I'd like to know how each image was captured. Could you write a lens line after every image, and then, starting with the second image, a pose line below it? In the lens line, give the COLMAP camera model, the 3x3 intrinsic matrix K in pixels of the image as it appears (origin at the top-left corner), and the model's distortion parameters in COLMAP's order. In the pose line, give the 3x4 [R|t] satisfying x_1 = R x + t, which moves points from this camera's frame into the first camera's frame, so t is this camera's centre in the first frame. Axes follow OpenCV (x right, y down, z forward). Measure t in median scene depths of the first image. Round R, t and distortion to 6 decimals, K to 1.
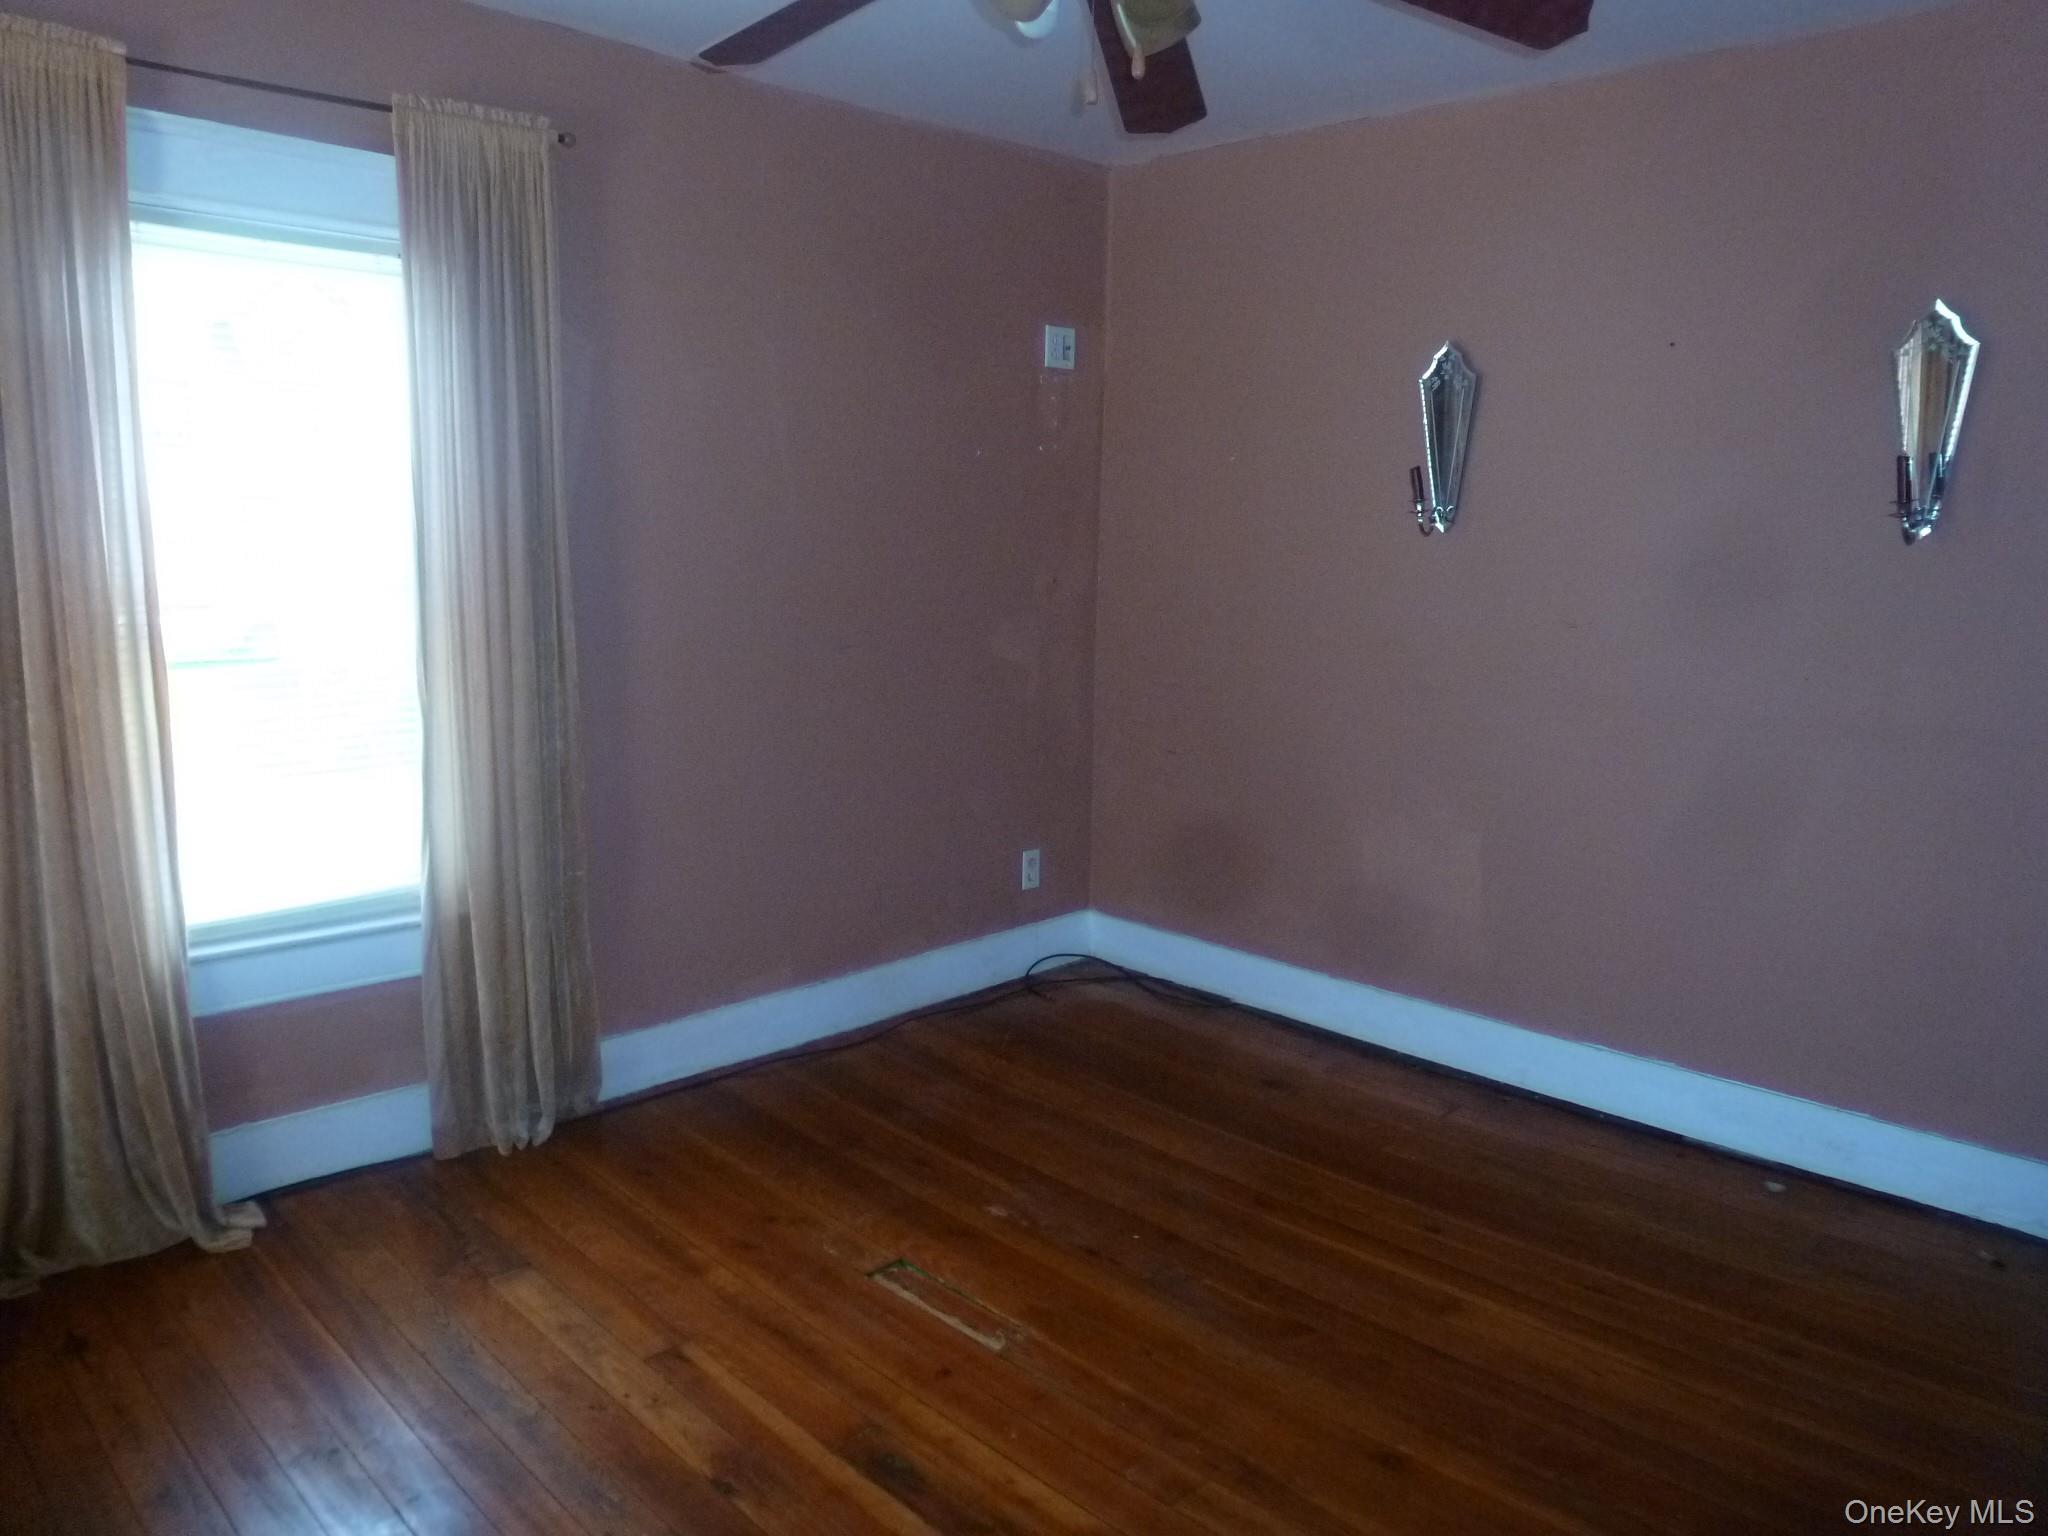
lens RADIAL K [[1489.3, 0, 1027.1], [0, 1489.3, 738.4], [0, 0, 1]] dist [-0.050233, 0.010529]
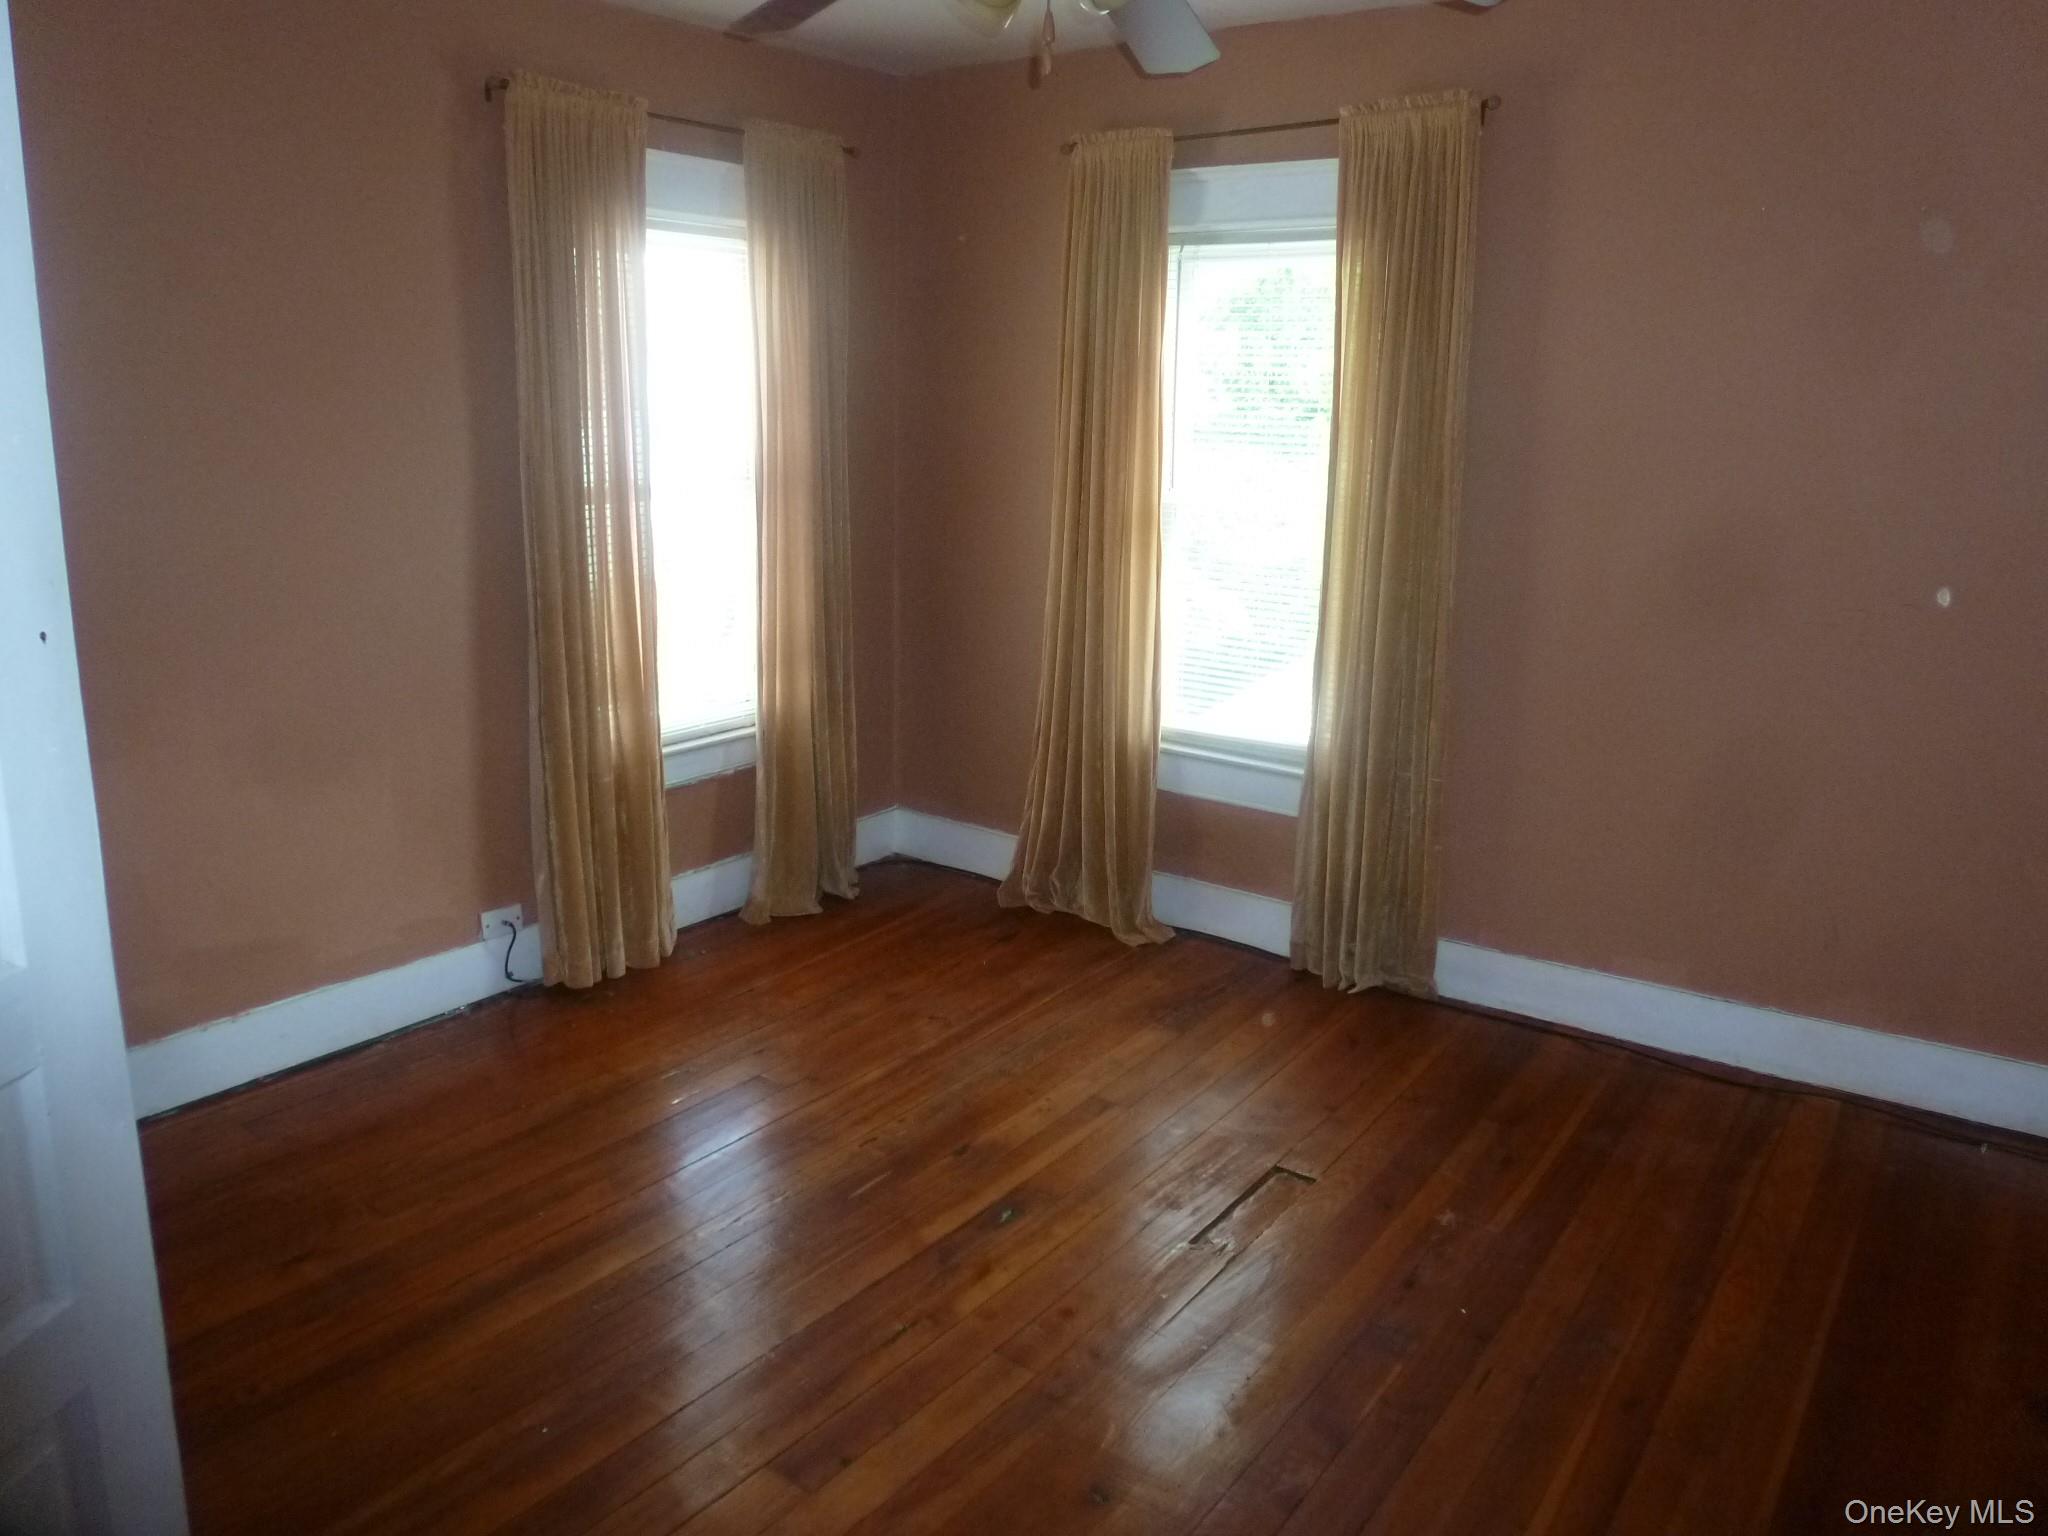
lens RADIAL K [[1422.0, 0, 1020.4], [0, 1422.0, 734.6], [0, 0, 1]] dist [-0.044957, 0.004971]
pose [[0.164117, 0.190053, -0.967959, 0.765076], [-0.170662, 0.971938, 0.161899, -0.068842], [0.971566, 0.138623, 0.191947, 0.568119]]
